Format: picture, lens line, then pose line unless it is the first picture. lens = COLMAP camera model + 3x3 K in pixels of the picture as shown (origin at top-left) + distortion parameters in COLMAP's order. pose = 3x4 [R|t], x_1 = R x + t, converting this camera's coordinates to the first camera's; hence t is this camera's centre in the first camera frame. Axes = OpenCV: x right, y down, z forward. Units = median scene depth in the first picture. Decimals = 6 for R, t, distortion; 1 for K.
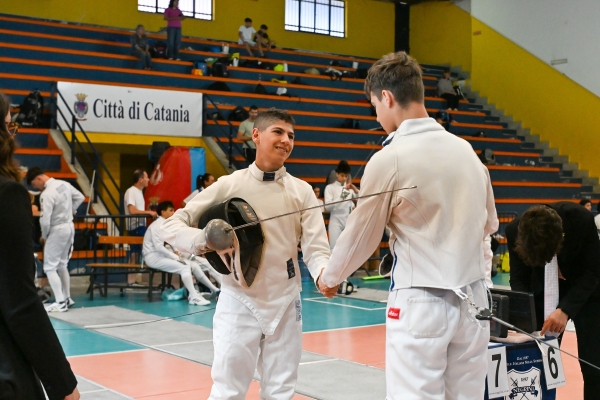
lens RADIAL K [[934.6, 0, 332.7], [0, 934.6, 181.7], [0, 0, 1]] dist [-0.005226, 0.000000]
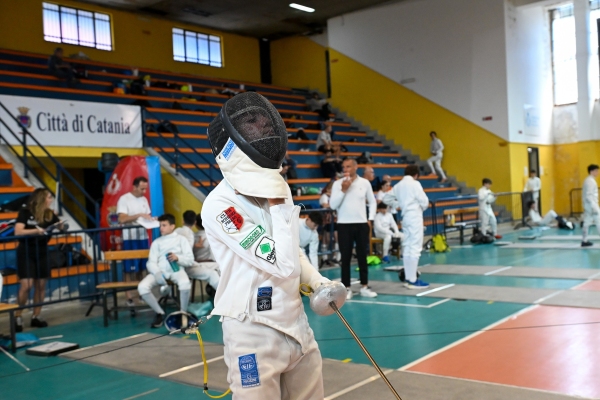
lens RADIAL K [[644.7, 0, 320.9], [0, 644.7, 207.1], [0, 0, 1]] dist [0.002298, 0.000000]
pose [[0.965374, -0.063357, 0.253058, -0.134180], [0.055027, 0.997689, 0.039868, 0.001352], [-0.254999, -0.024562, 0.966629, 0.238791]]
